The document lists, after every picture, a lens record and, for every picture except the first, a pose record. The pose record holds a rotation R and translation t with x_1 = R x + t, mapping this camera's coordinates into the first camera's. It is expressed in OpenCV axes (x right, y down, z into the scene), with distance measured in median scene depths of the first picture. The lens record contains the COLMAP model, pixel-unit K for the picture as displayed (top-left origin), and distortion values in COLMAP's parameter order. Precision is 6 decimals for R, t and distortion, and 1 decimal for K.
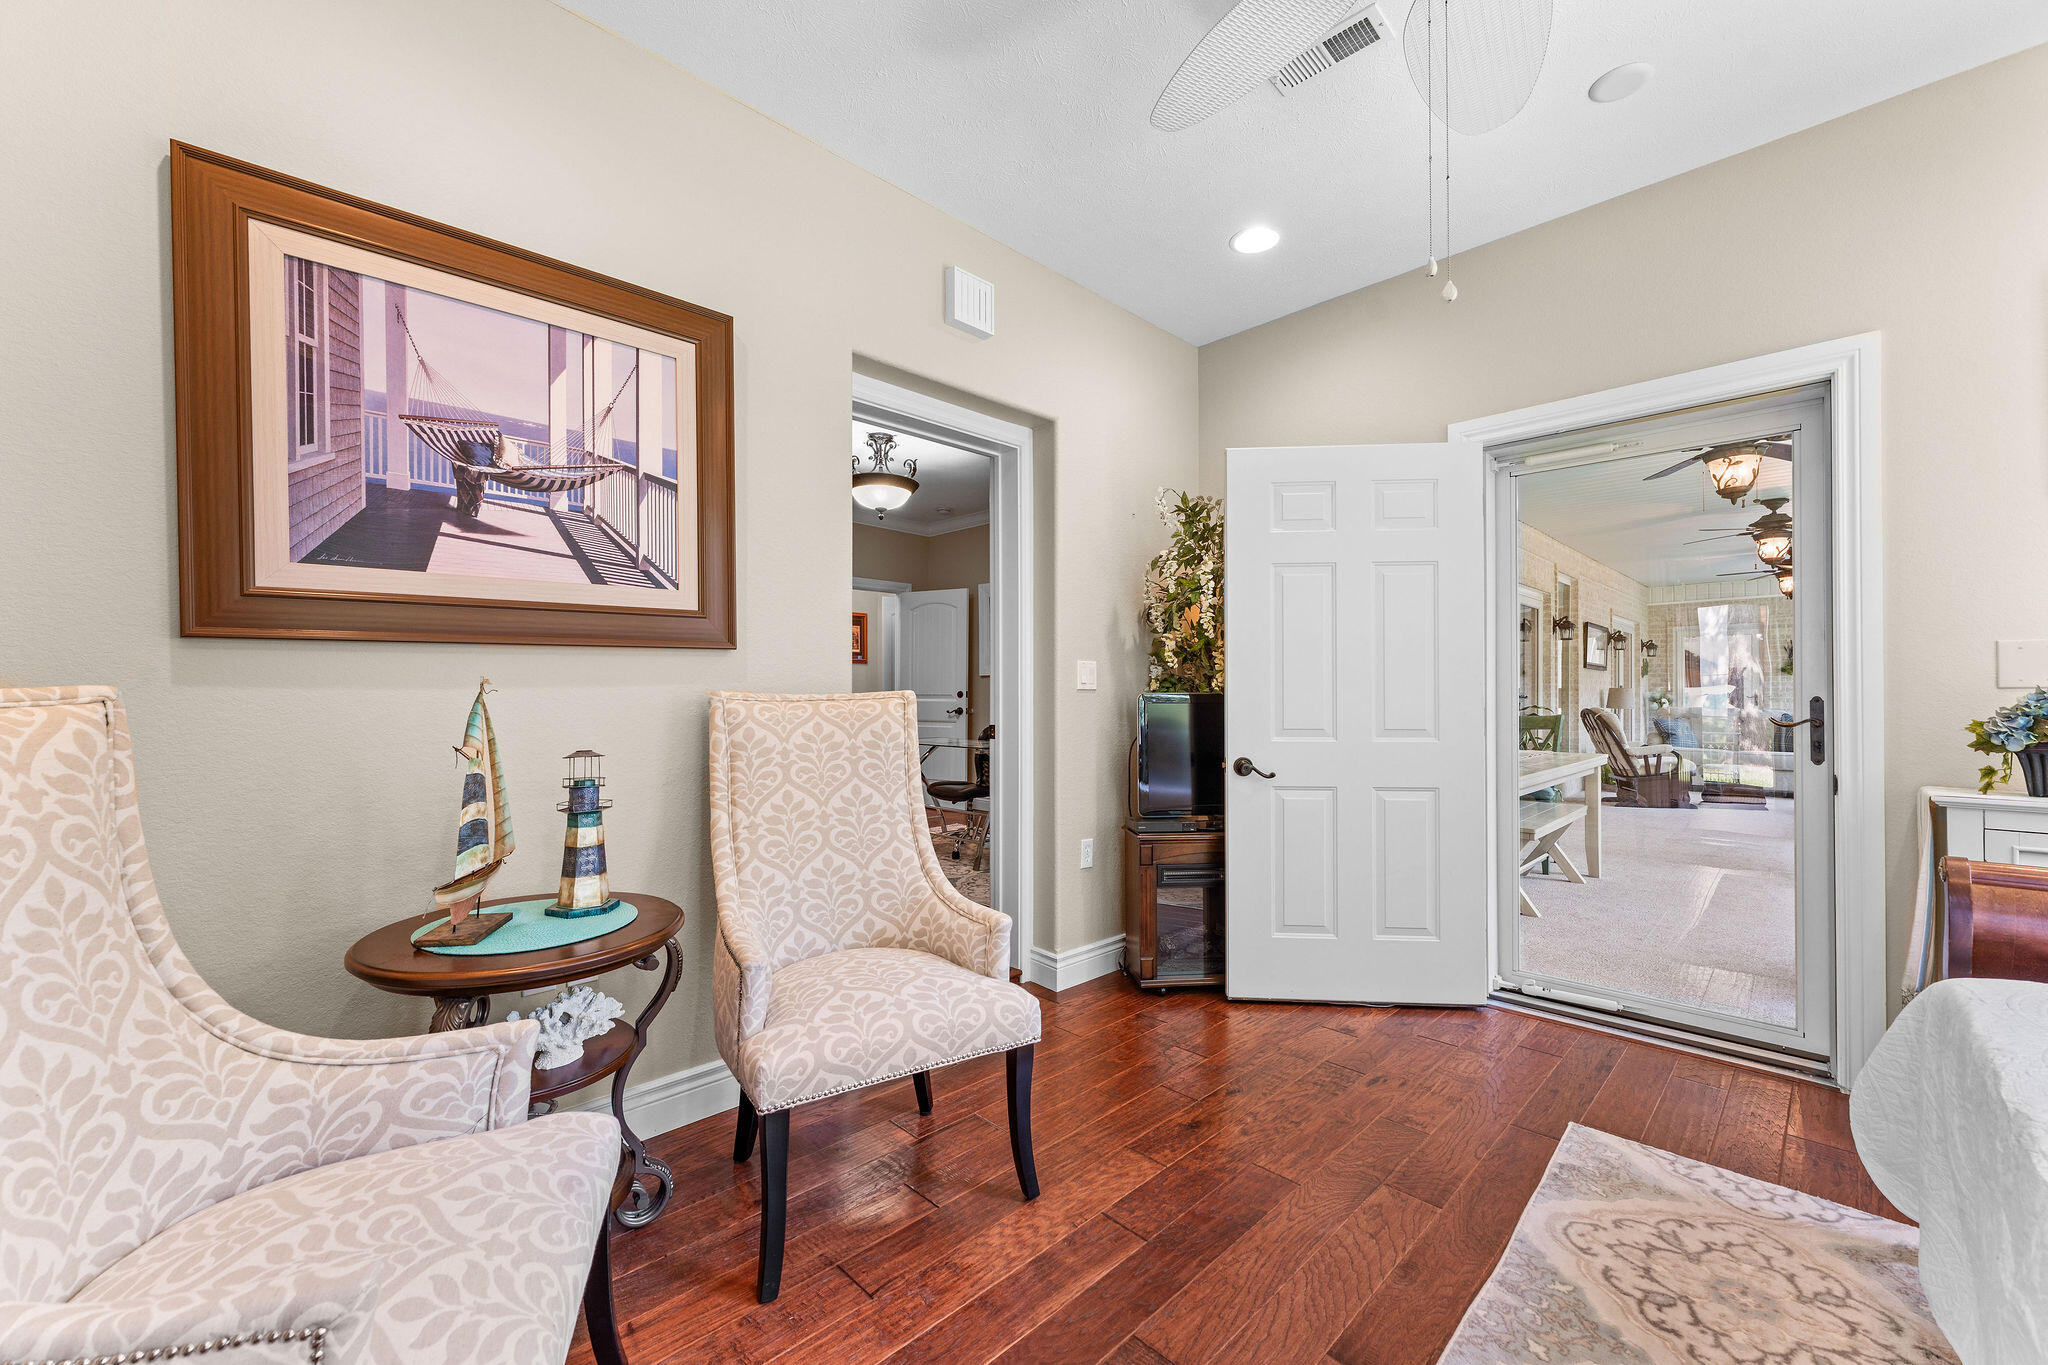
lens RADIAL K [[811.5, 0, 1018.6], [0, 811.5, 687.6], [0, 0, 1]] dist [-0.000202, -0.000269]
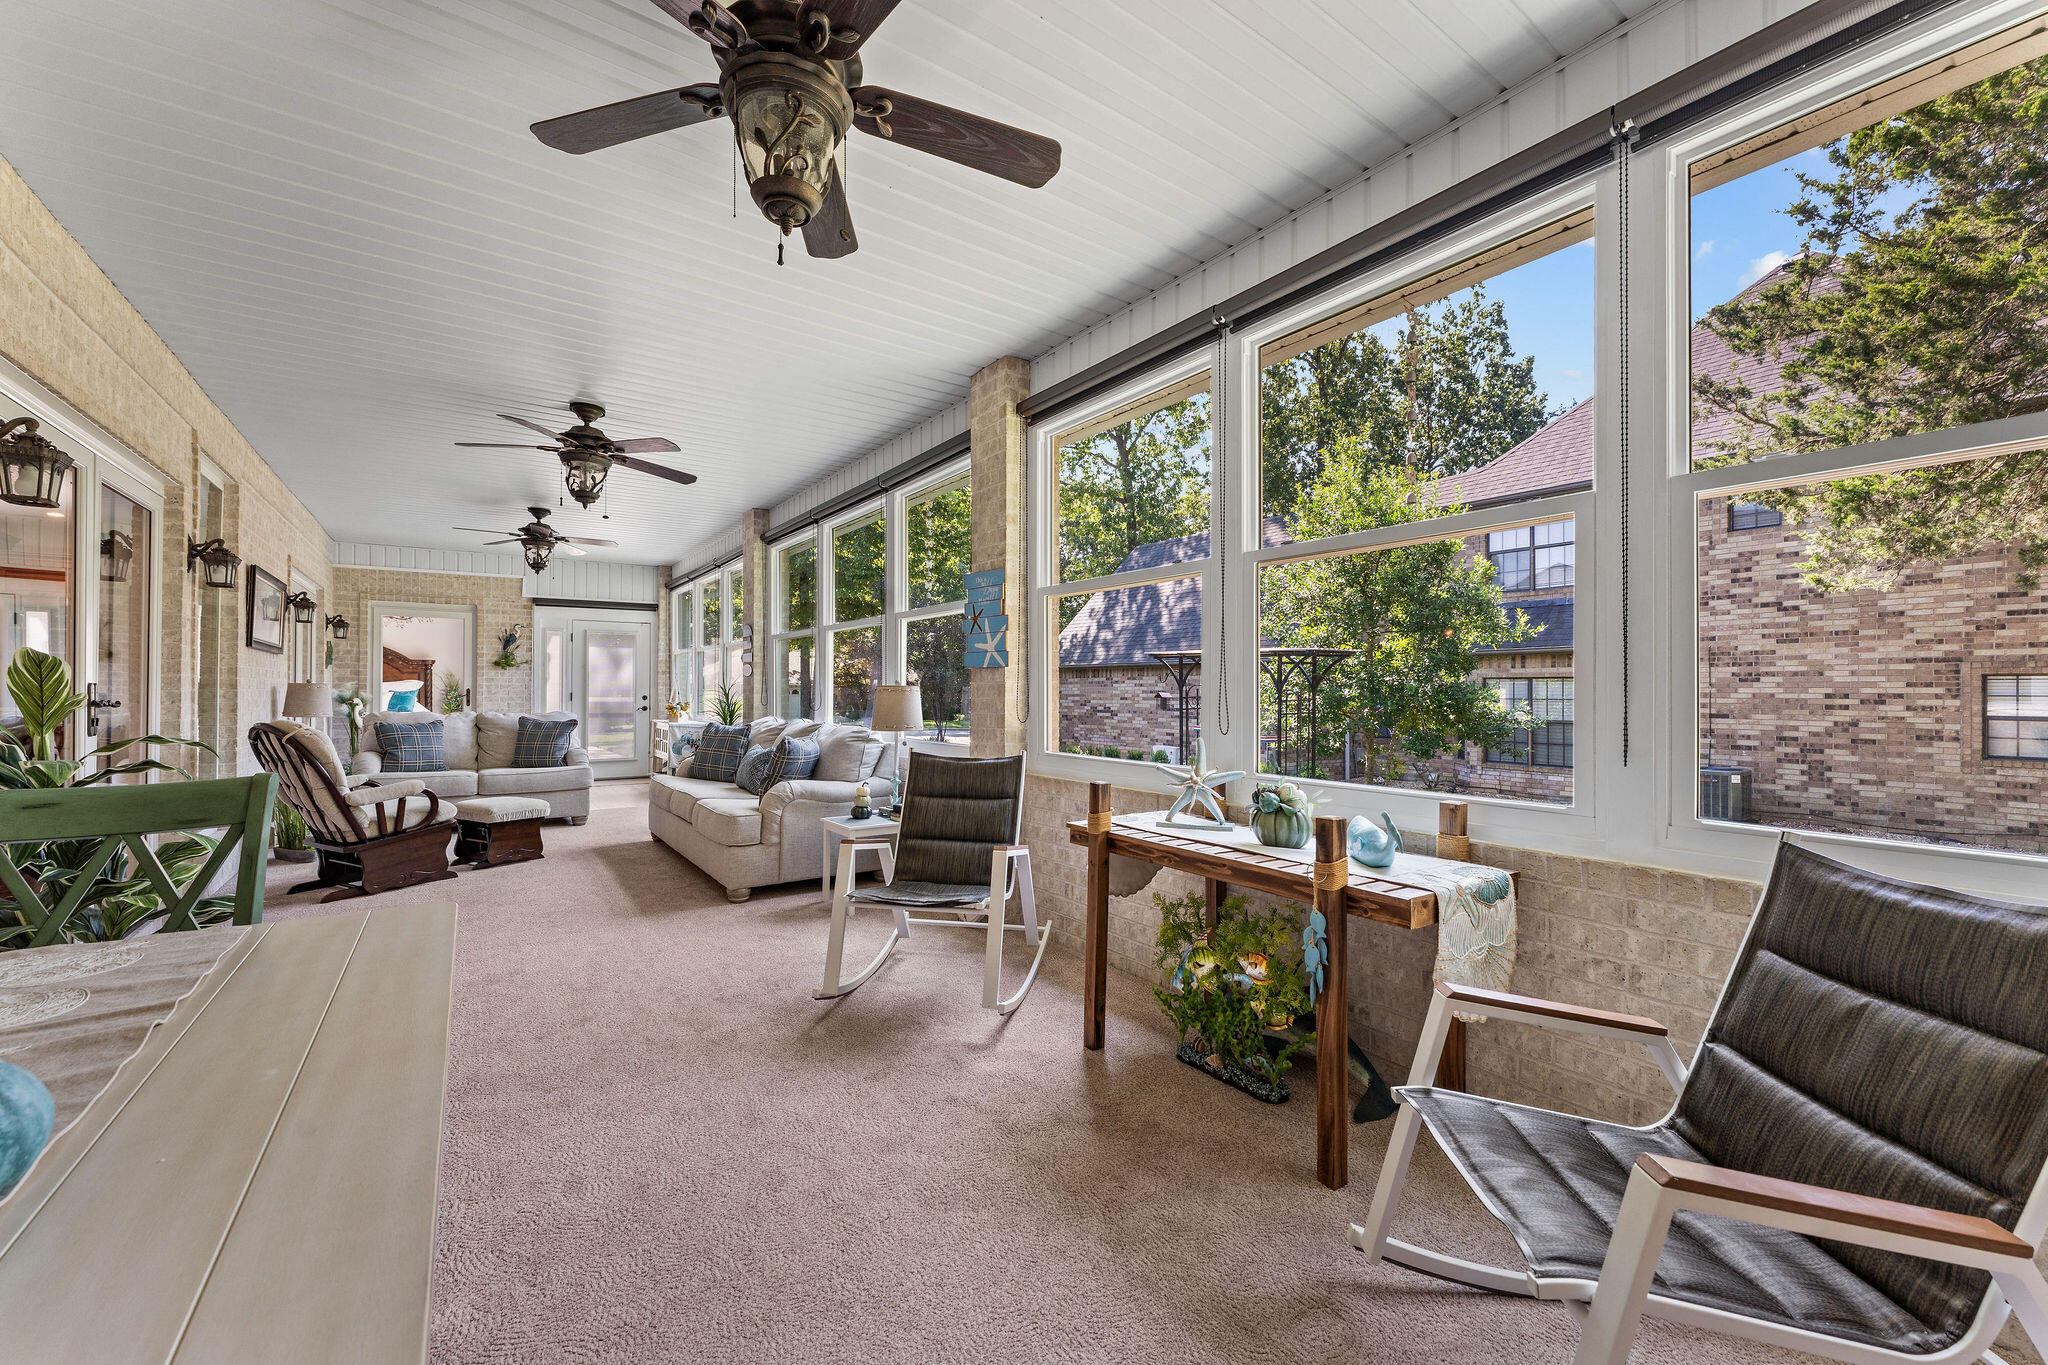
lens RADIAL K [[811.5, 0, 1018.6], [0, 811.5, 687.6], [0, 0, 1]] dist [-0.000202, -0.000269]
pose [[0.169289, 0.003485, 0.985560, 0.240952], [-0.009469, 0.999953, -0.001910, -0.000144], [-0.985521, -0.009009, 0.169314, 0.388571]]
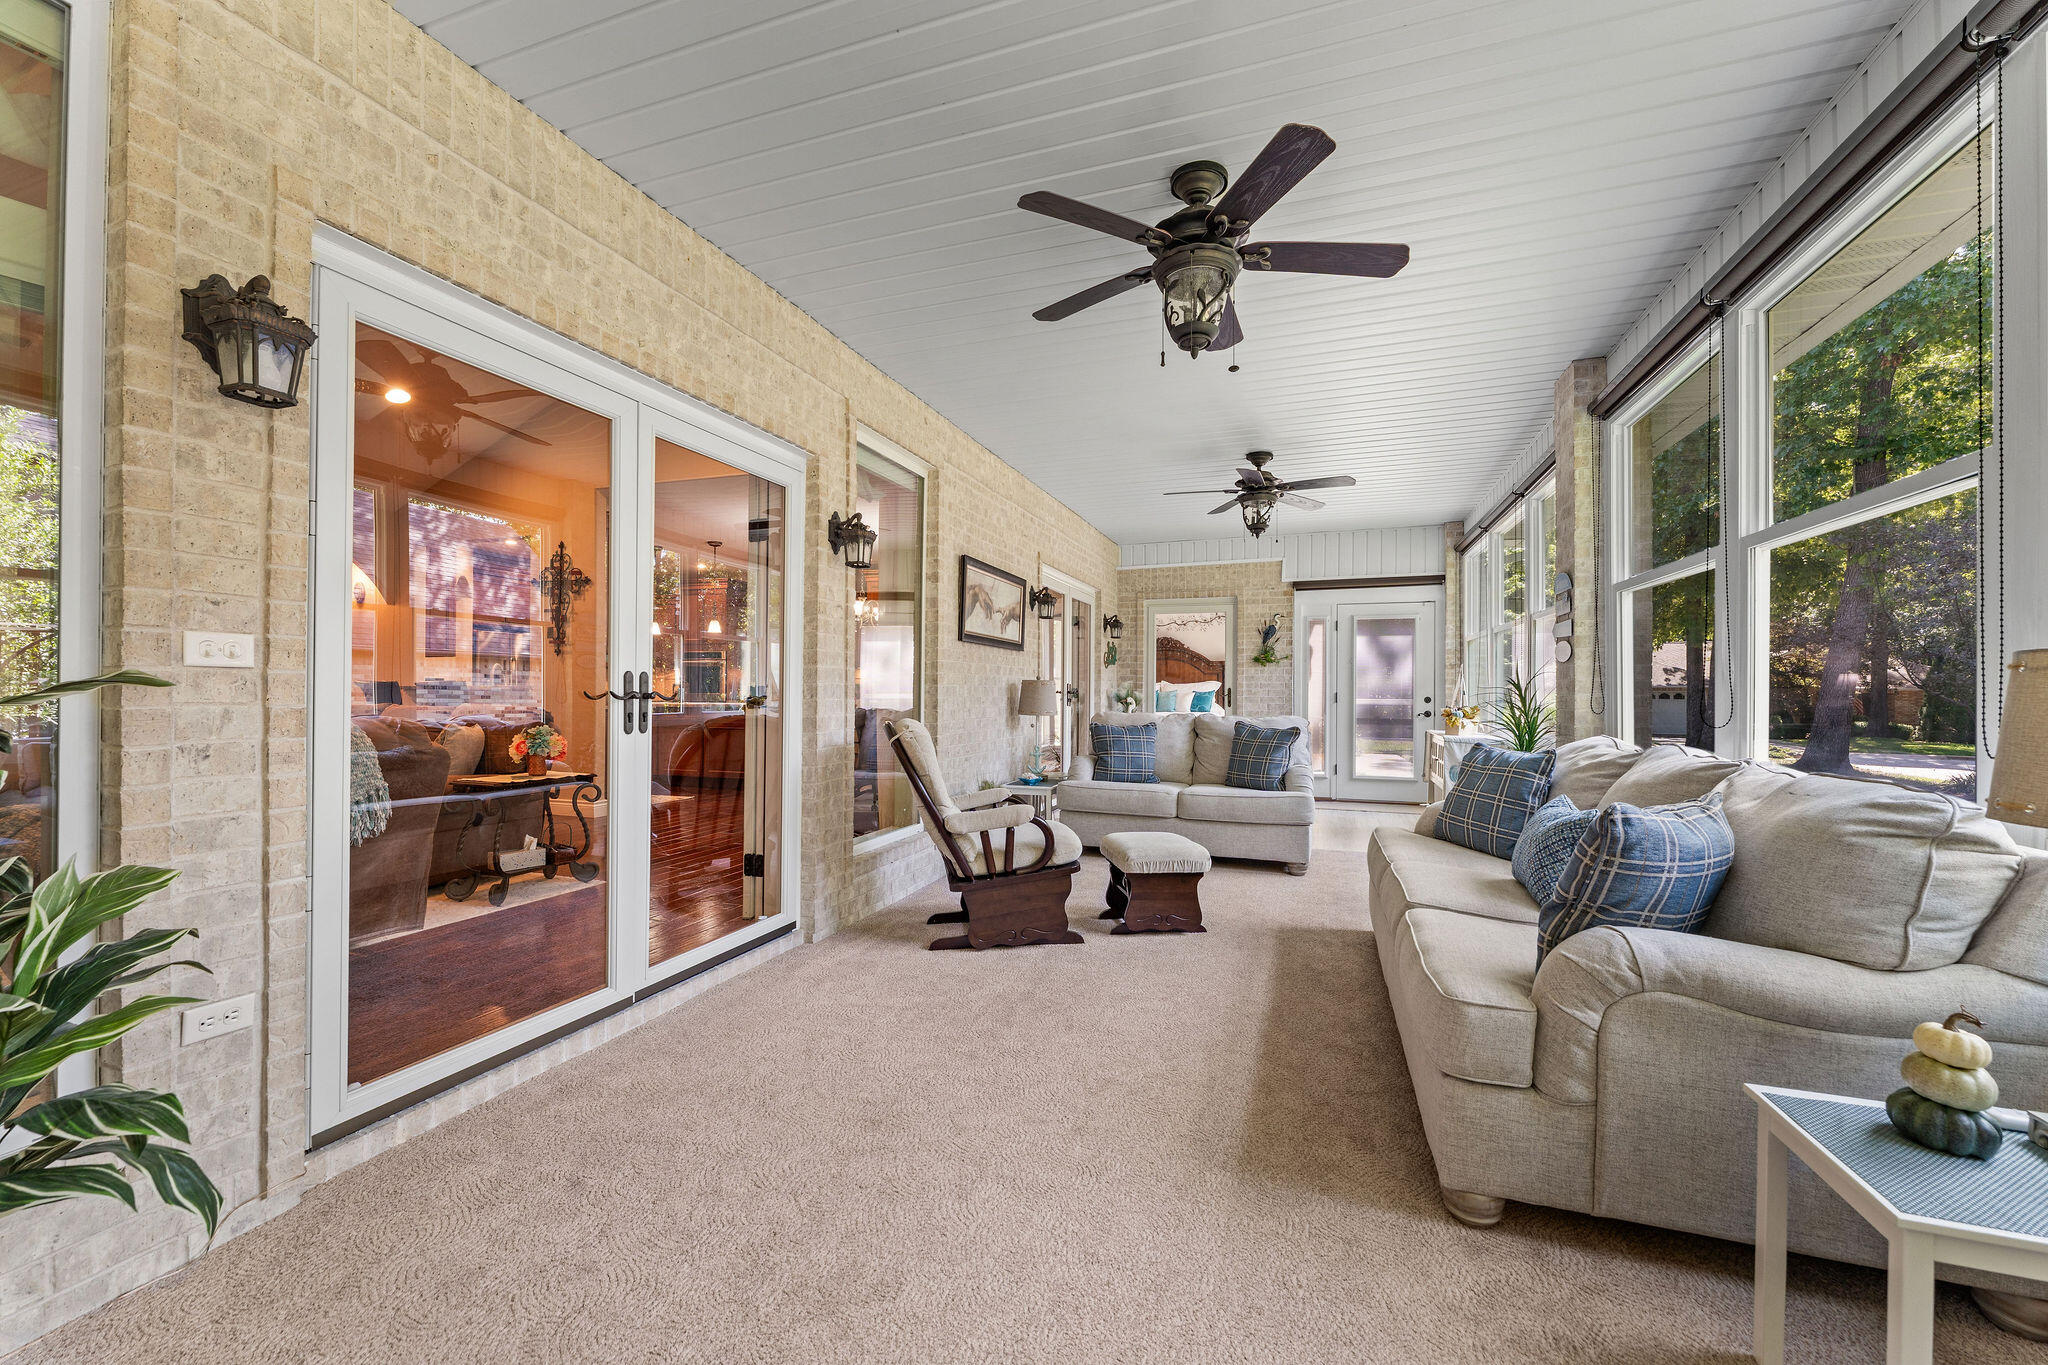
lens RADIAL K [[811.5, 0, 1018.6], [0, 811.5, 687.6], [0, 0, 1]] dist [-0.000202, -0.000269]
pose [[0.901524, 0.005645, 0.432691, 0.508223], [-0.007223, 0.999972, 0.002003, 0.005269], [-0.432668, -0.004931, 0.901540, 0.507652]]
